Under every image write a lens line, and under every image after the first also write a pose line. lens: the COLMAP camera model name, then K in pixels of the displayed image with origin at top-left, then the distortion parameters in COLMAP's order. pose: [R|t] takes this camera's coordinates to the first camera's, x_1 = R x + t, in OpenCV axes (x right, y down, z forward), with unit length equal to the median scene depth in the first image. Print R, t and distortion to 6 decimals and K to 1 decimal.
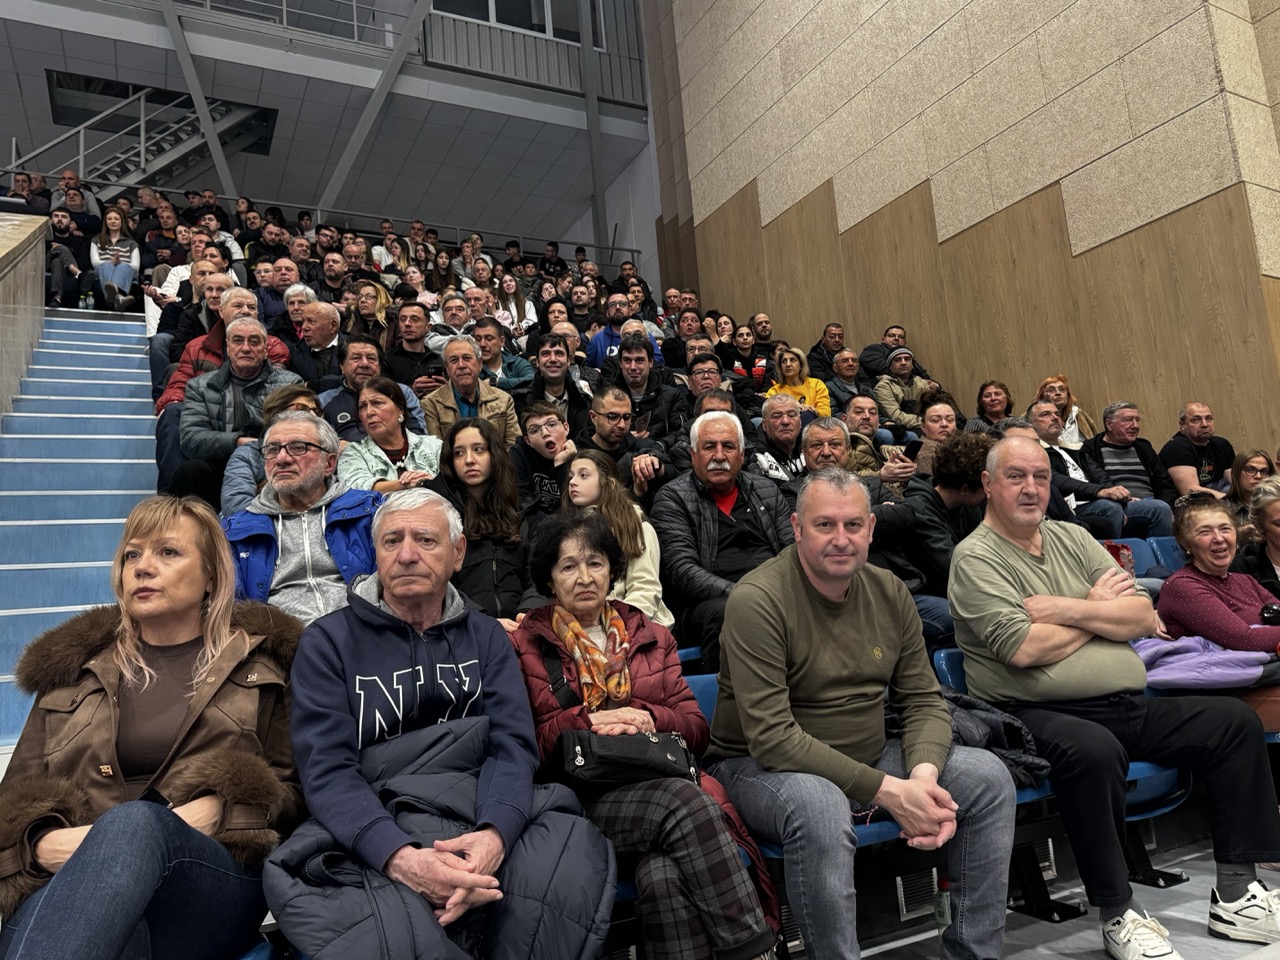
lens RADIAL K [[905.8, 0, 640.0], [0, 905.8, 480.0], [0, 0, 1]] dist [0.000509, -0.000171]
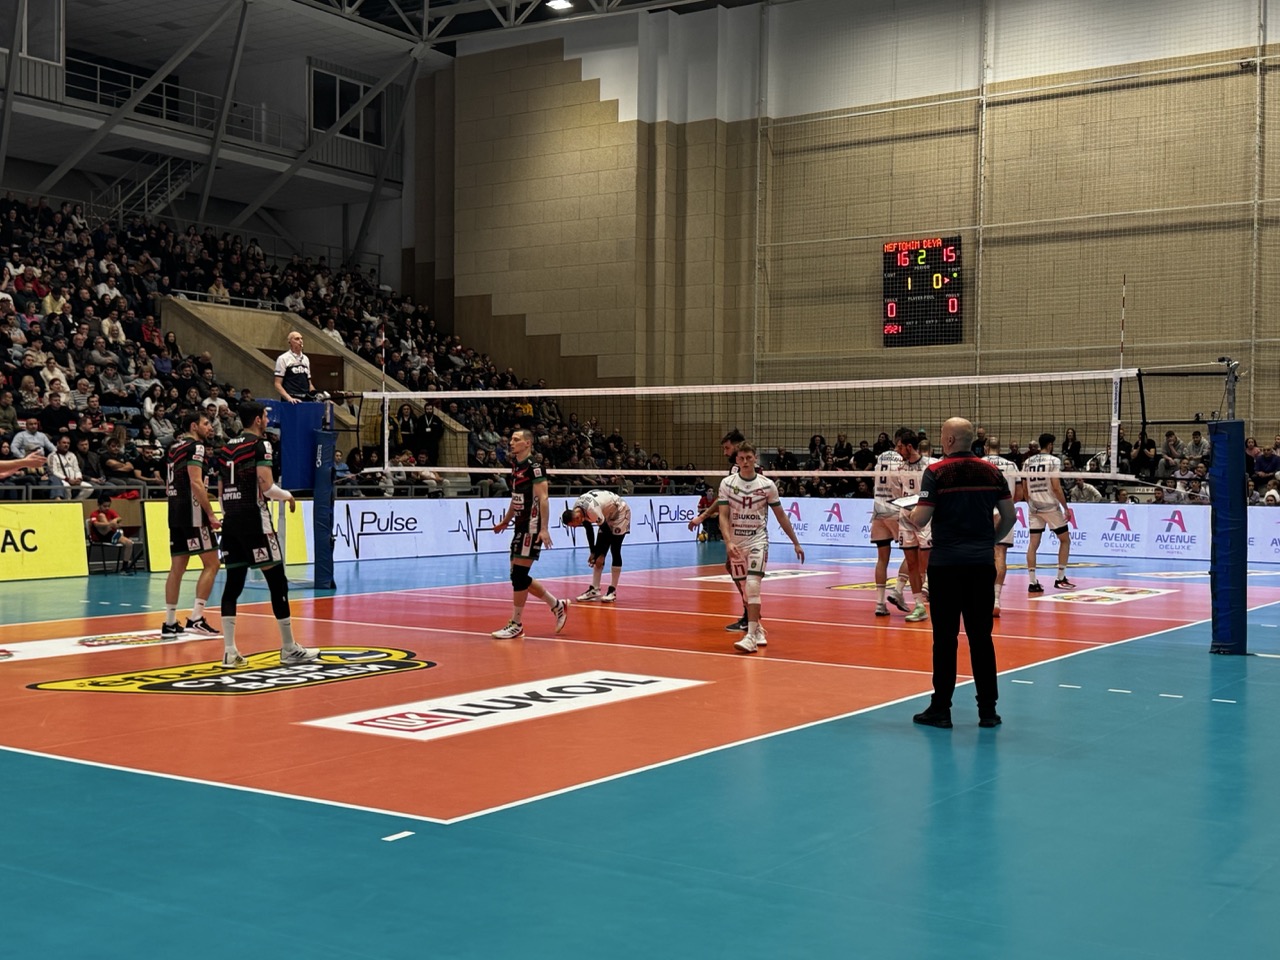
lens RADIAL K [[1385.2, 0, 640.0], [0, 1385.2, 480.0], [0, 0, 1]] dist [0.251609, -0.710517]
pose [[0.860959, 0.078298, 0.502612, -1.083487], [-0.155898, 0.981149, 0.114203, -0.256154], [-0.484196, -0.176680, 0.856936, -1.986164]]
